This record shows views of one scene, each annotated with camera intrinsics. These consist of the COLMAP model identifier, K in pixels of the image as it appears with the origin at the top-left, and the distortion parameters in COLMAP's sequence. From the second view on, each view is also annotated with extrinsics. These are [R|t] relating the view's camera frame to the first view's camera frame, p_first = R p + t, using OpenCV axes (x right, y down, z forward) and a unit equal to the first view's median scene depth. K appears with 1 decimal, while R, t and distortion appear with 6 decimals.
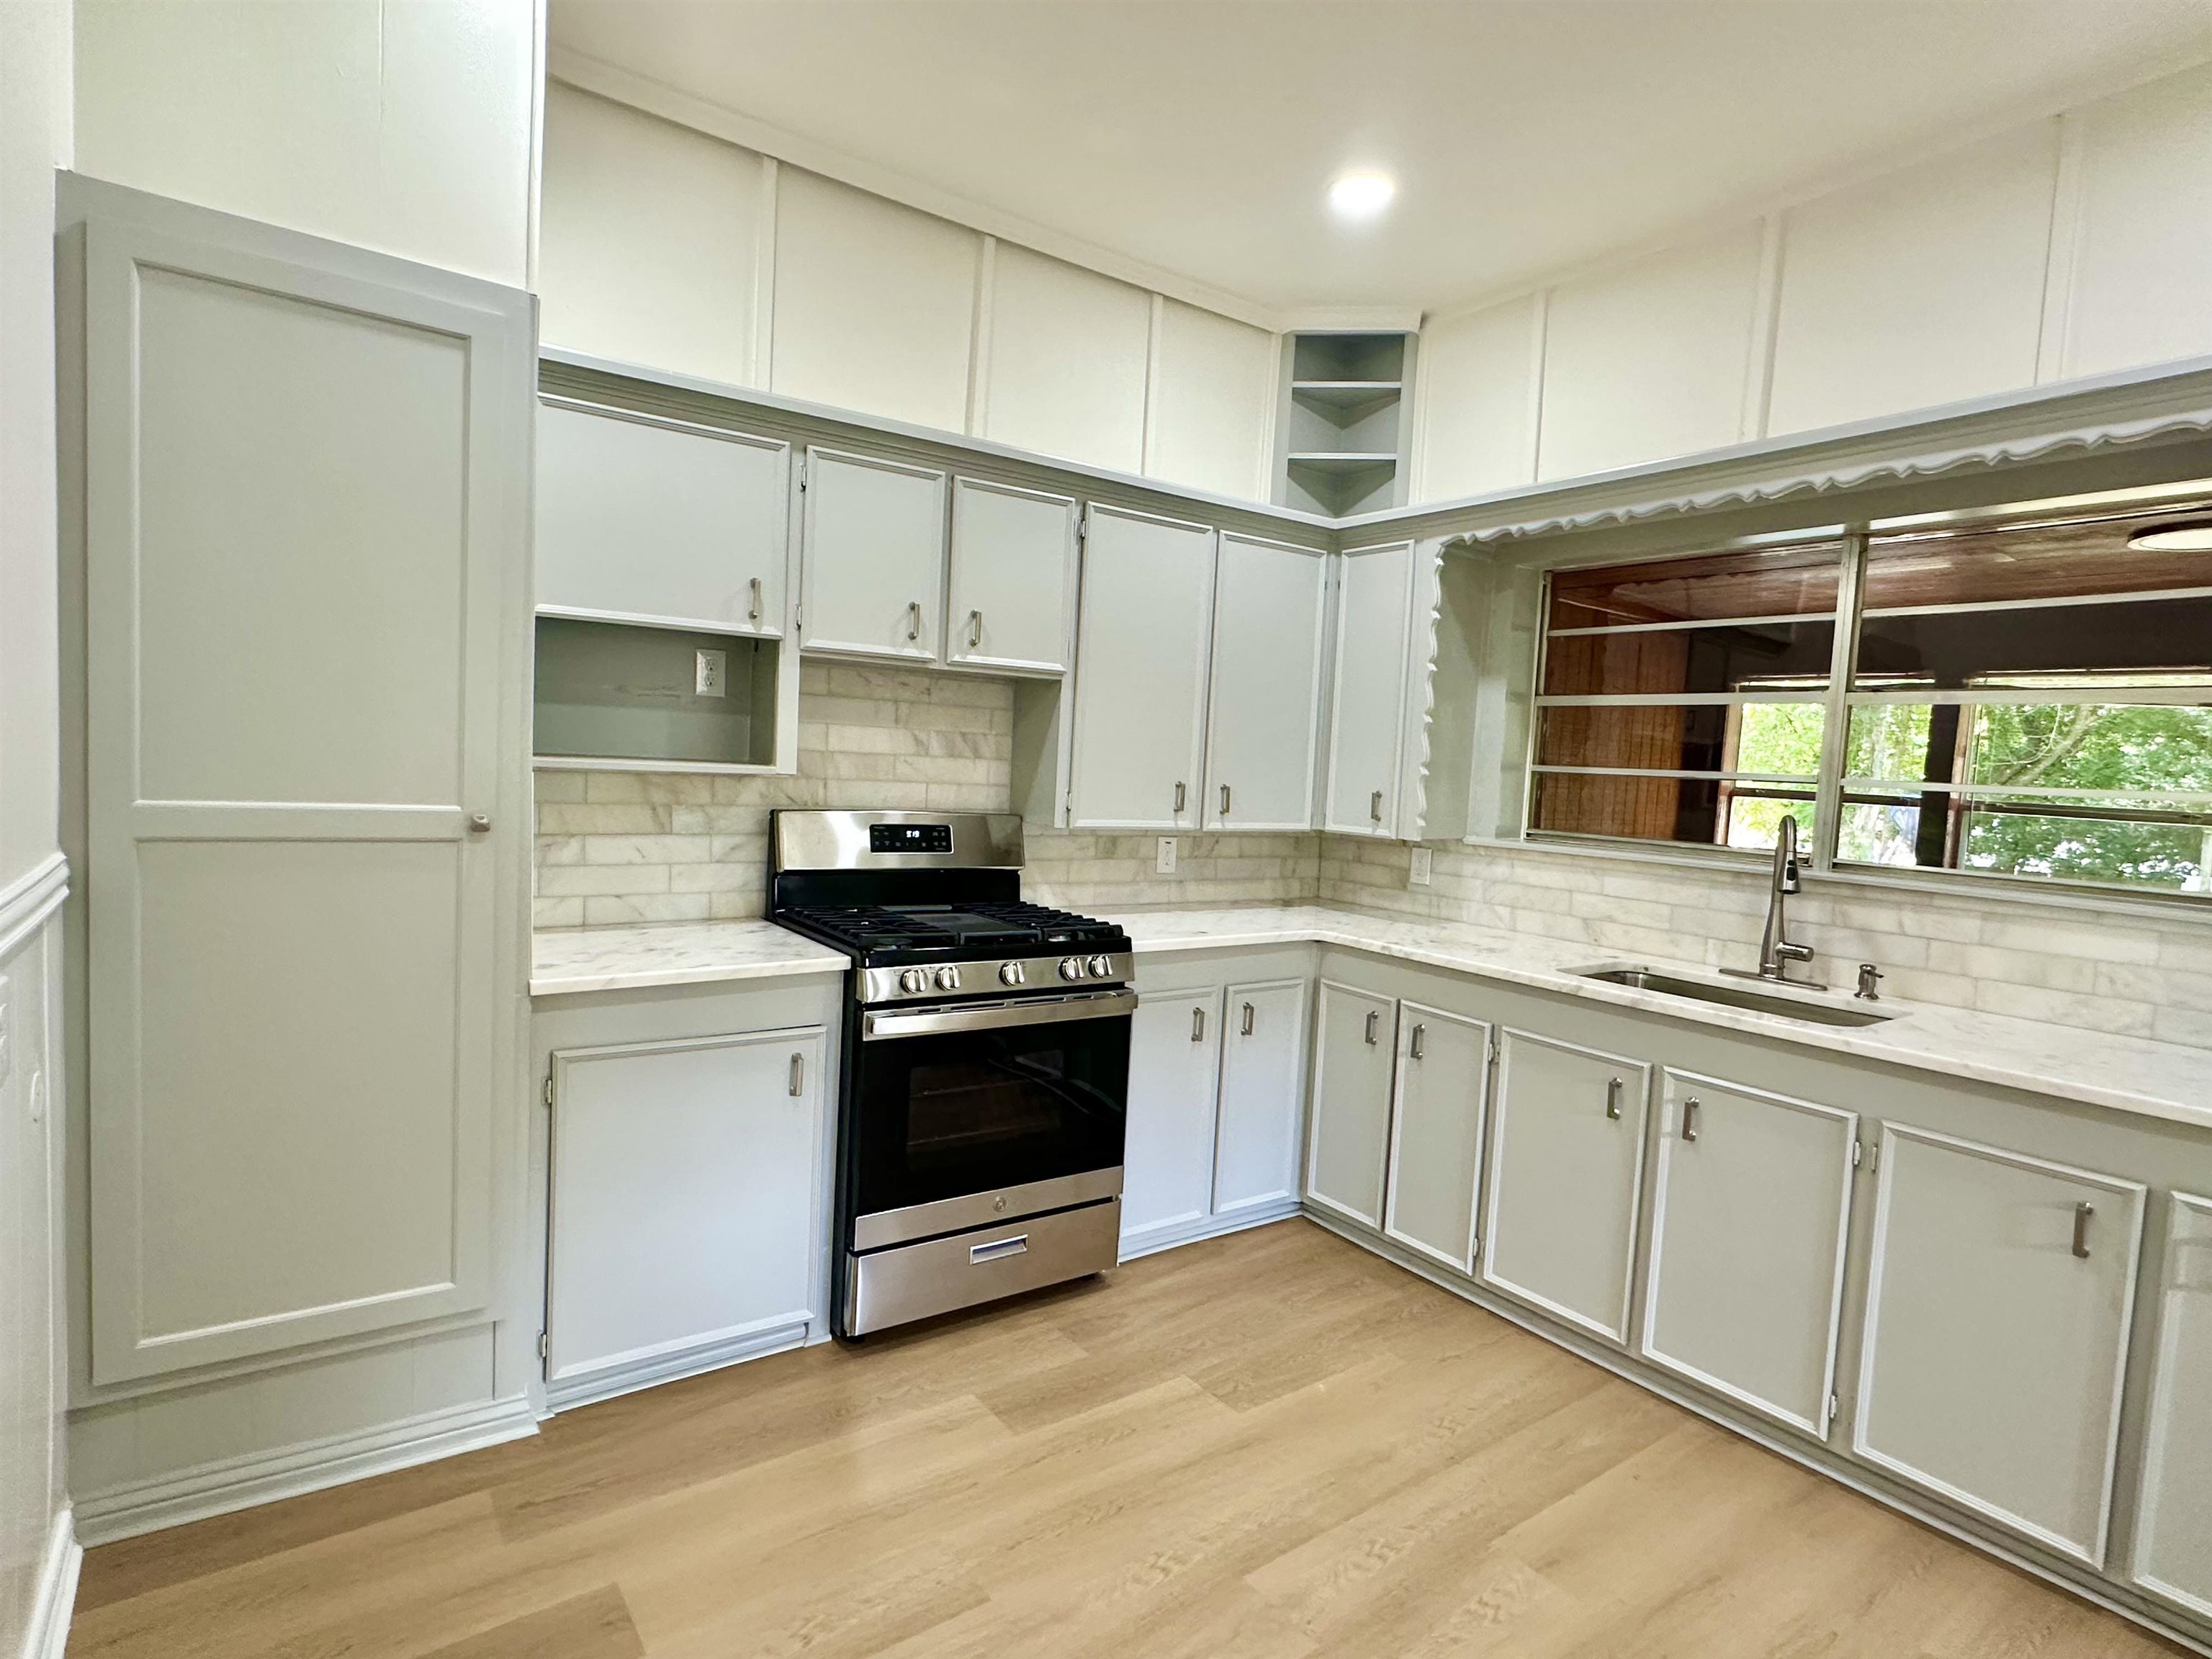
lens RADIAL K [[1144.1, 0, 1102.6], [0, 1144.1, 834.6], [0, 0, 1]] dist [0.005682, -0.001889]
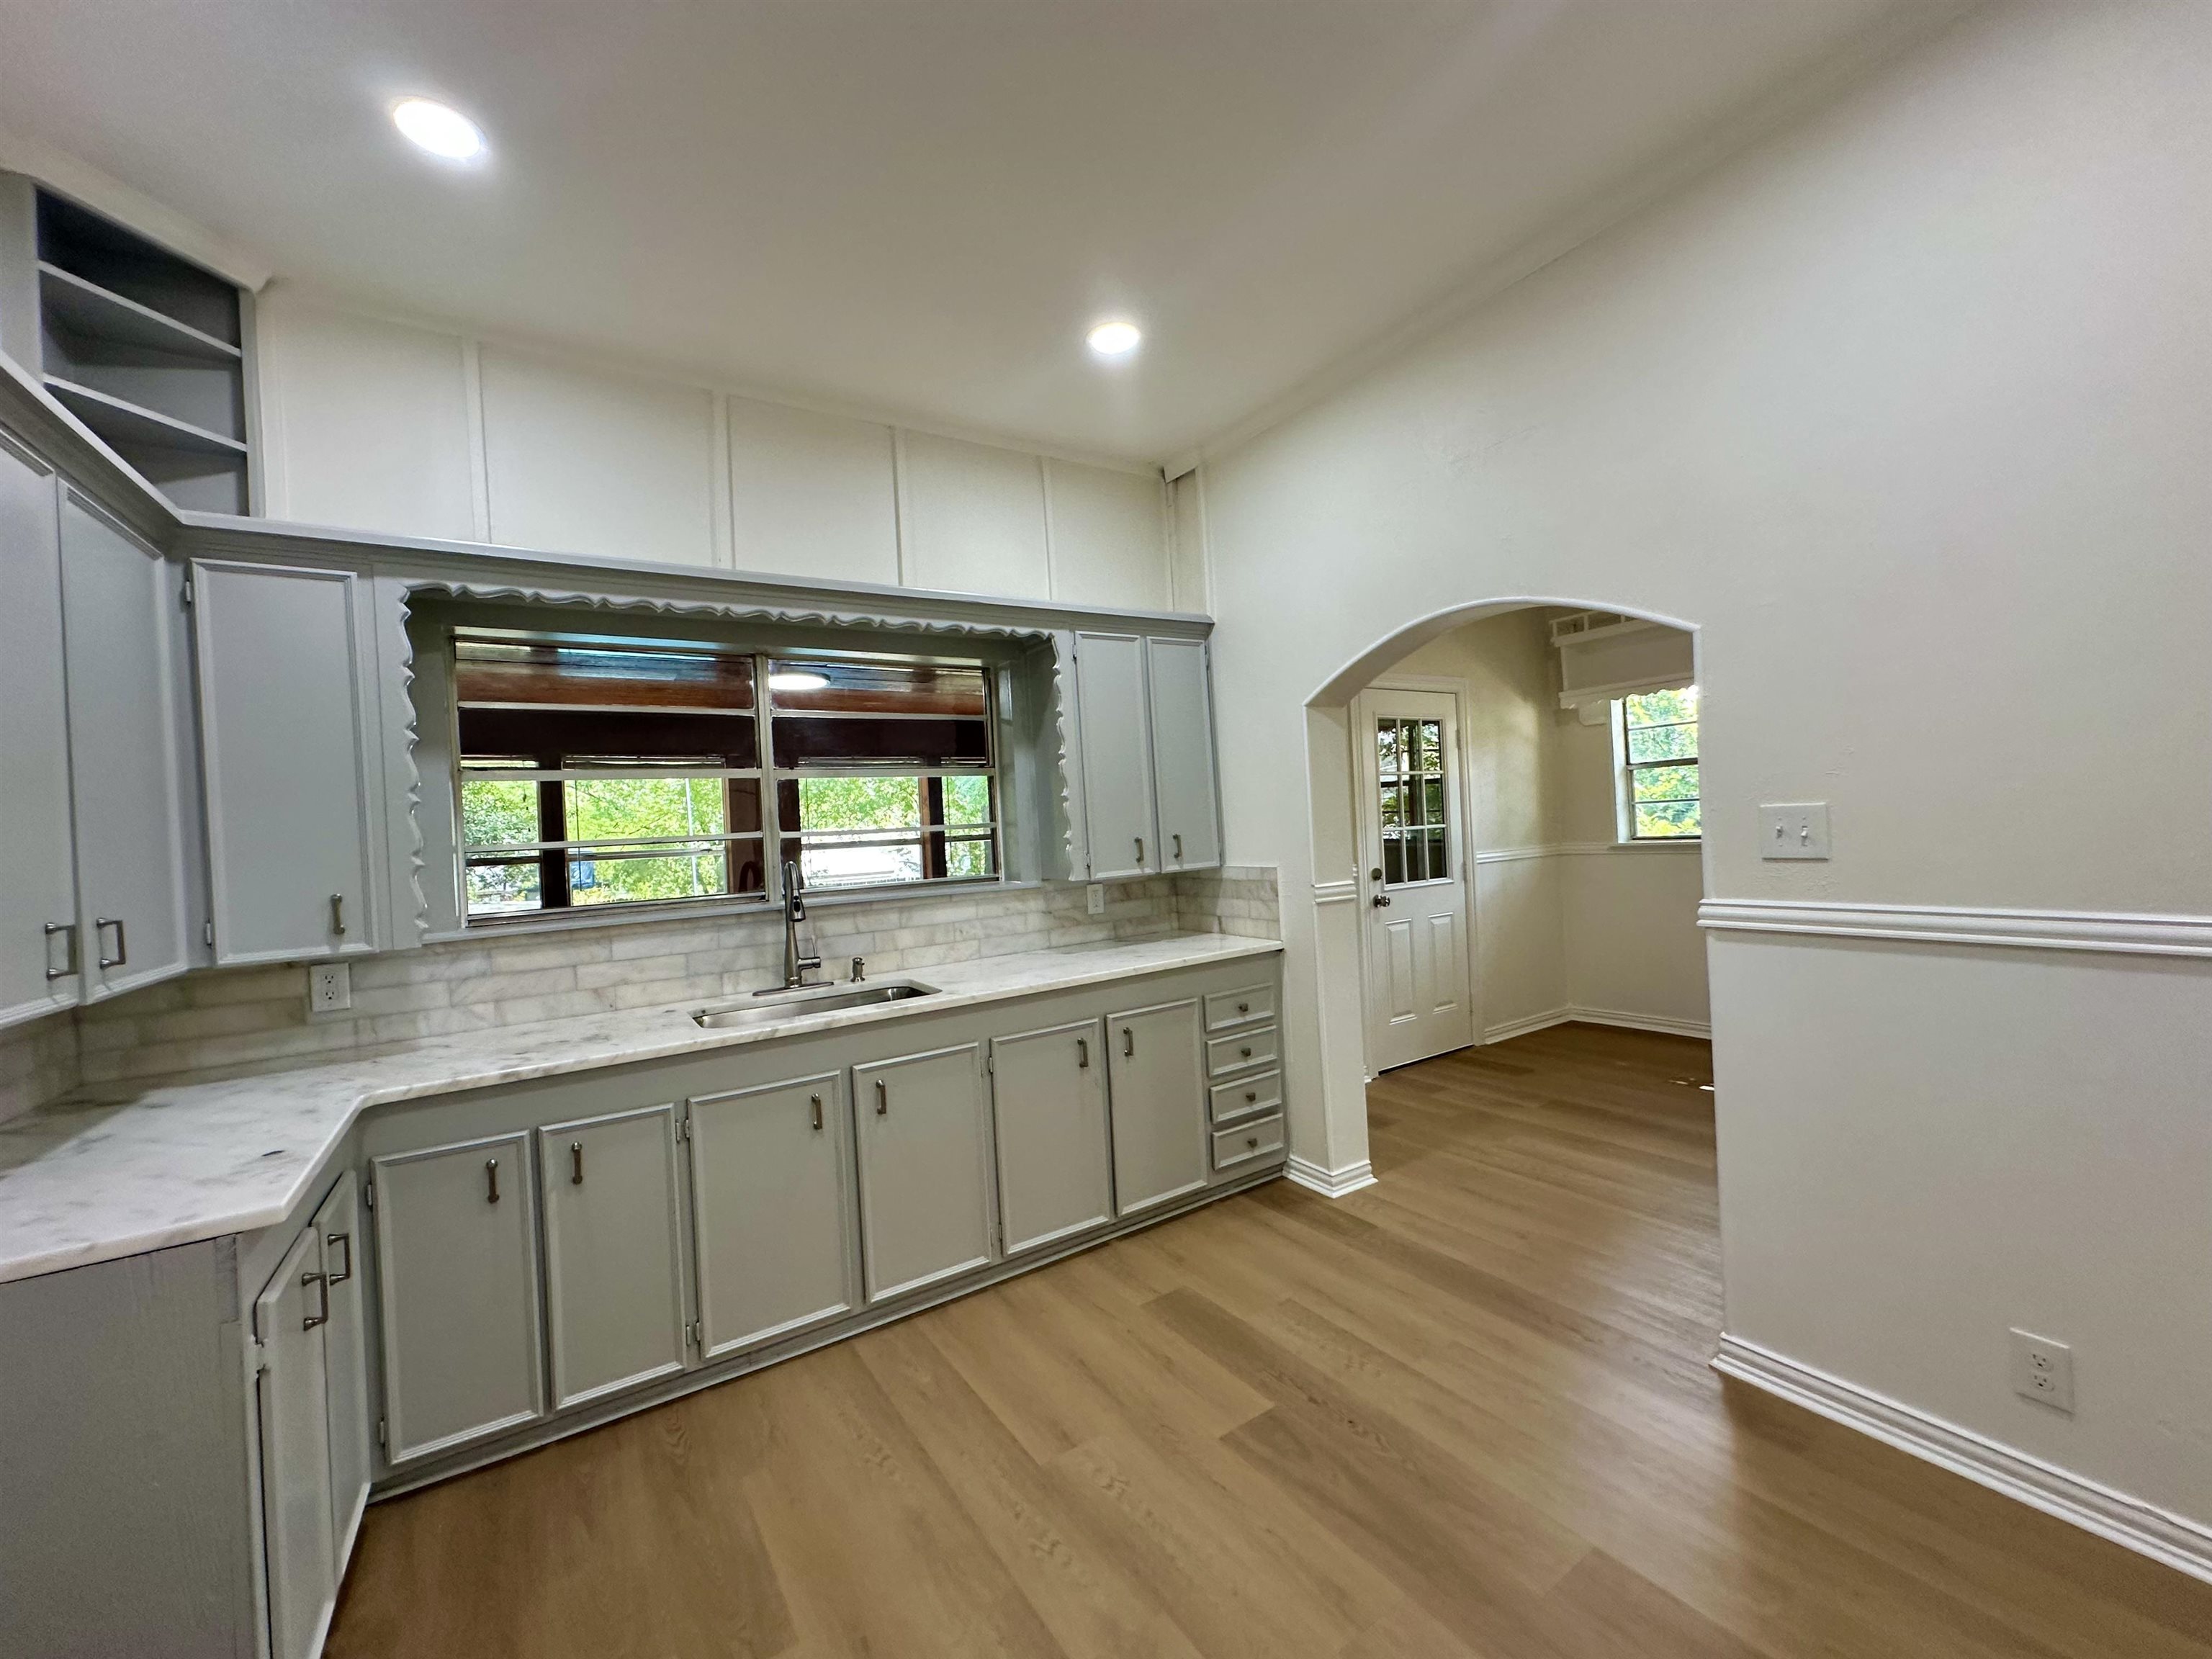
lens RADIAL K [[892.4, 0, 1117.2], [0, 892.4, 823.3], [0, 0, 1]] dist [-0.000603, 0.001542]
pose [[0.038134, -0.051257, 0.997957, -0.389986], [0.121558, 0.991505, 0.046280, -0.059977], [-0.991852, 0.119545, 0.044040, 0.554203]]
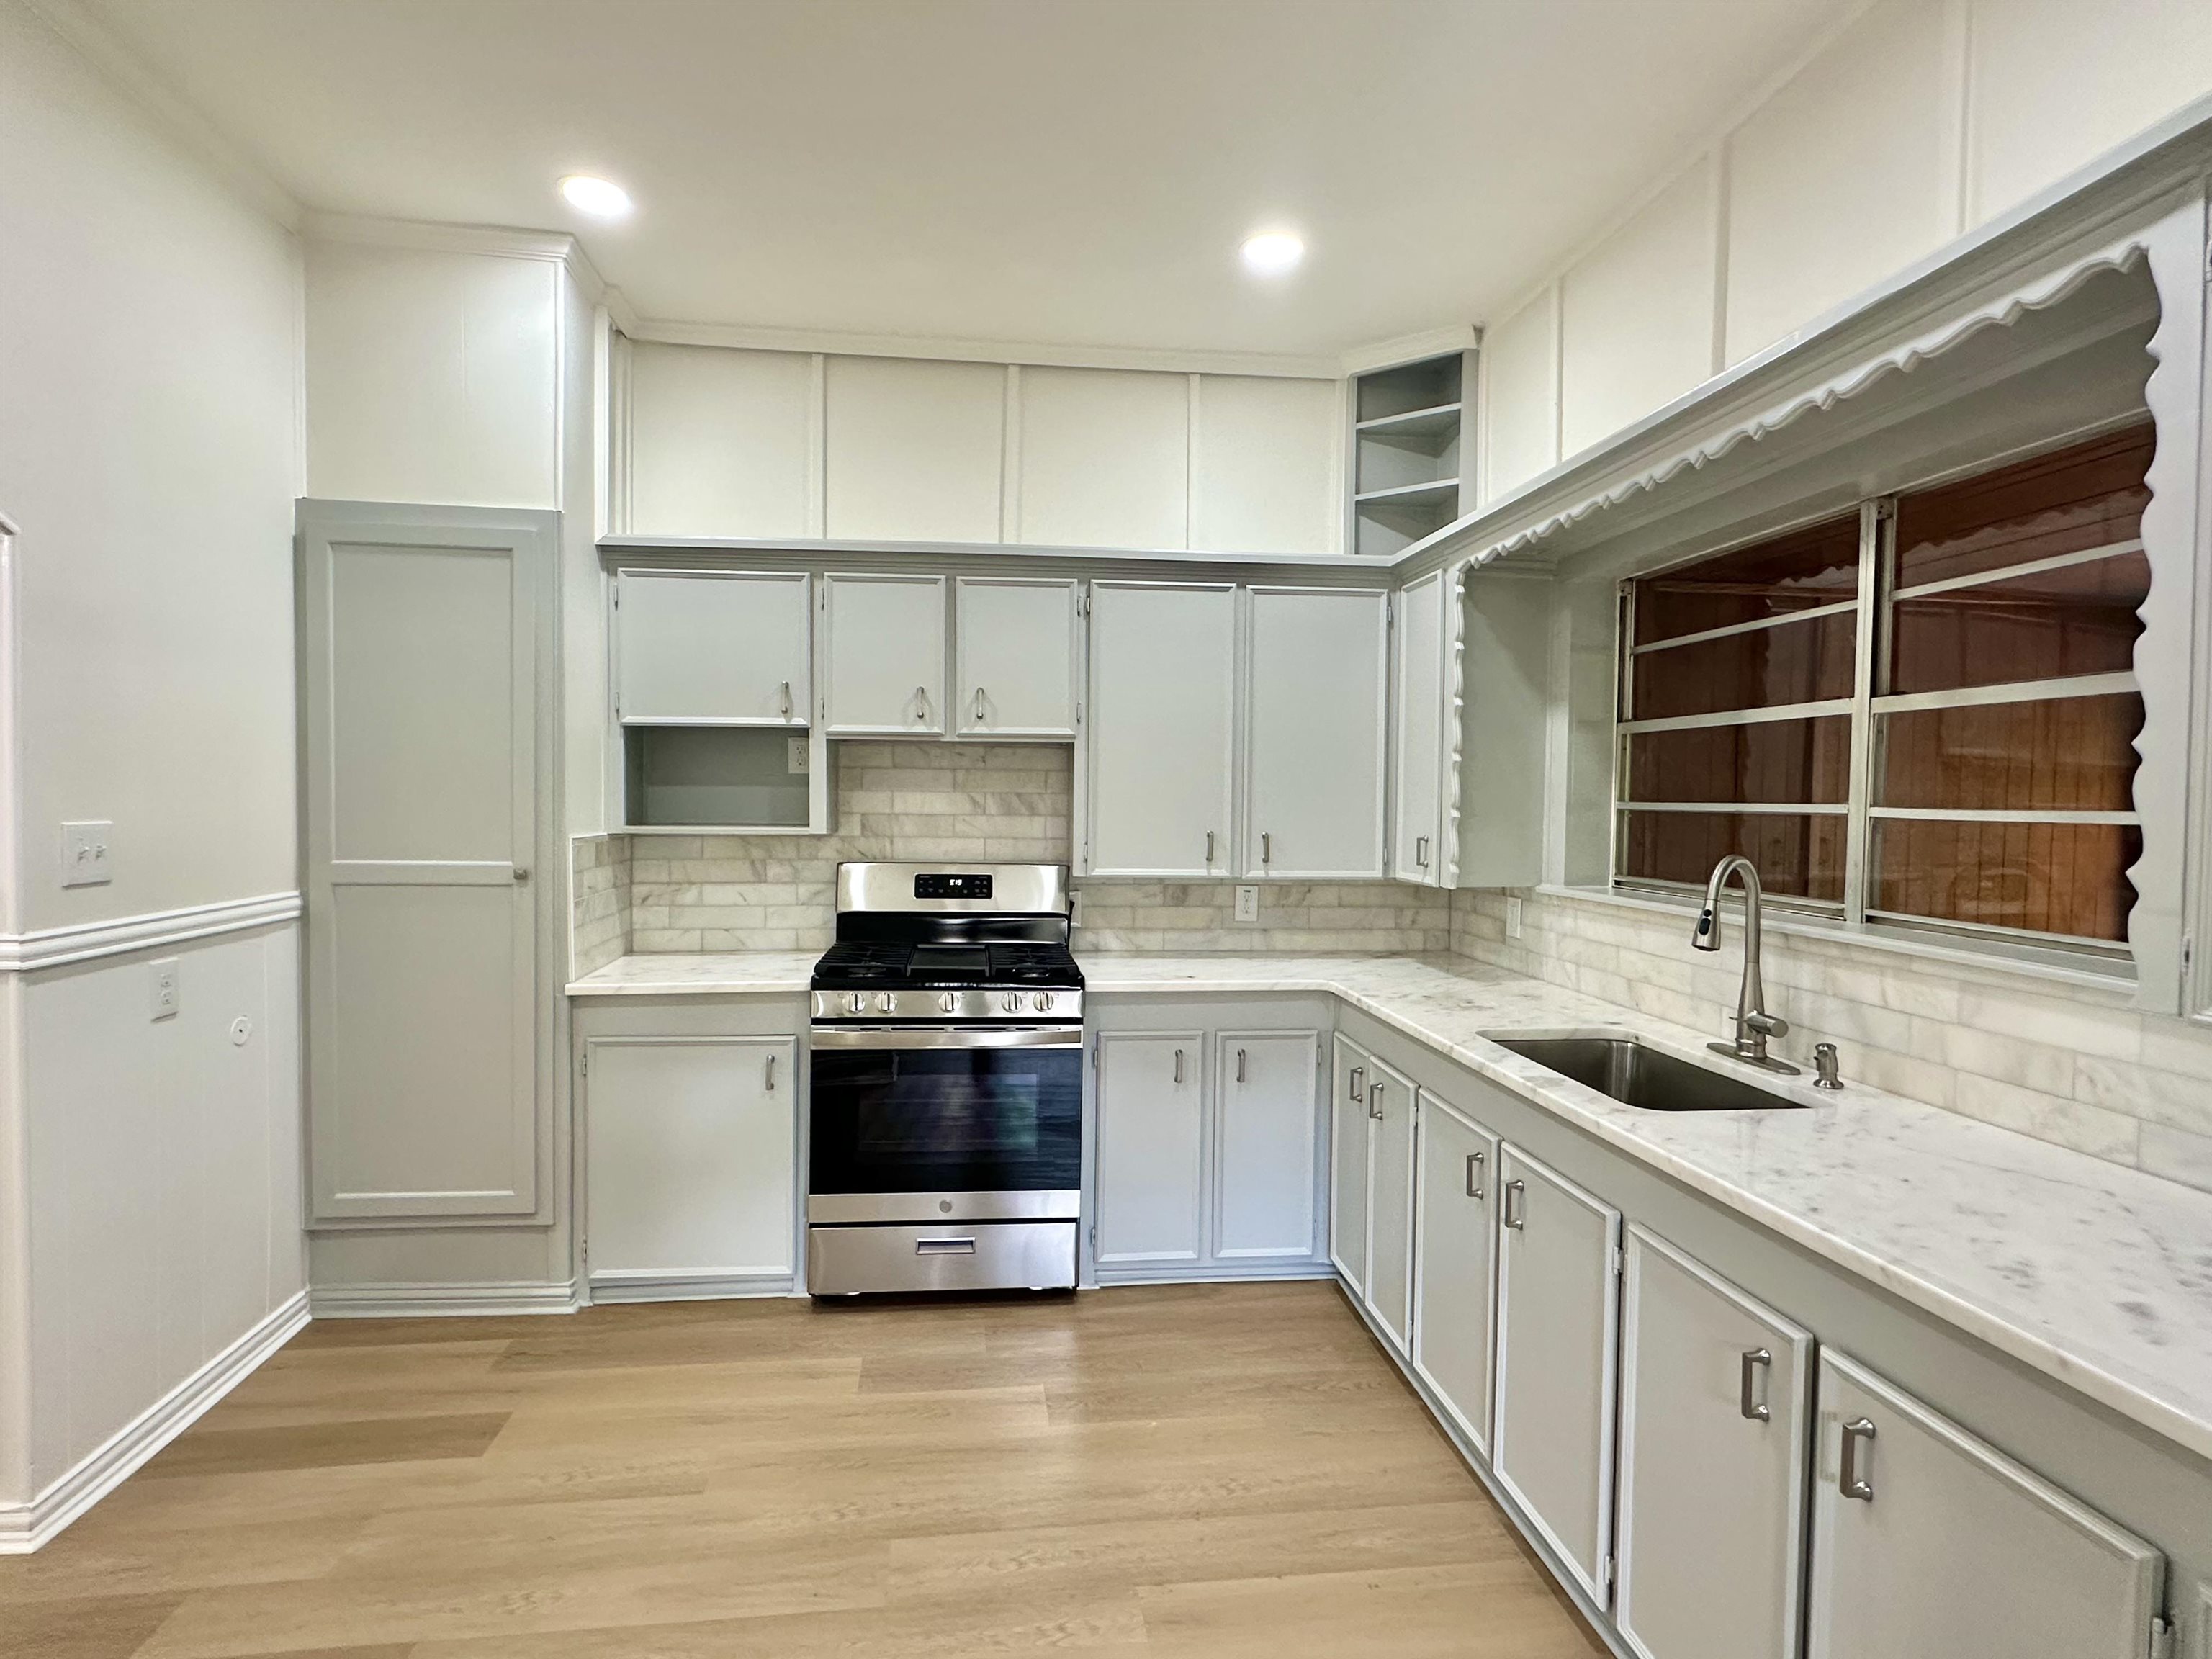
lens RADIAL K [[1144.1, 0, 1101.9], [0, 1144.1, 834.0], [0, 0, 1]] dist [0.005682, -0.001889]
pose [[0.871128, -0.023629, -0.490486, 0.568480], [-0.000056, 0.998837, -0.048219, 0.006962], [0.491055, 0.042033, 0.870114, 0.061073]]
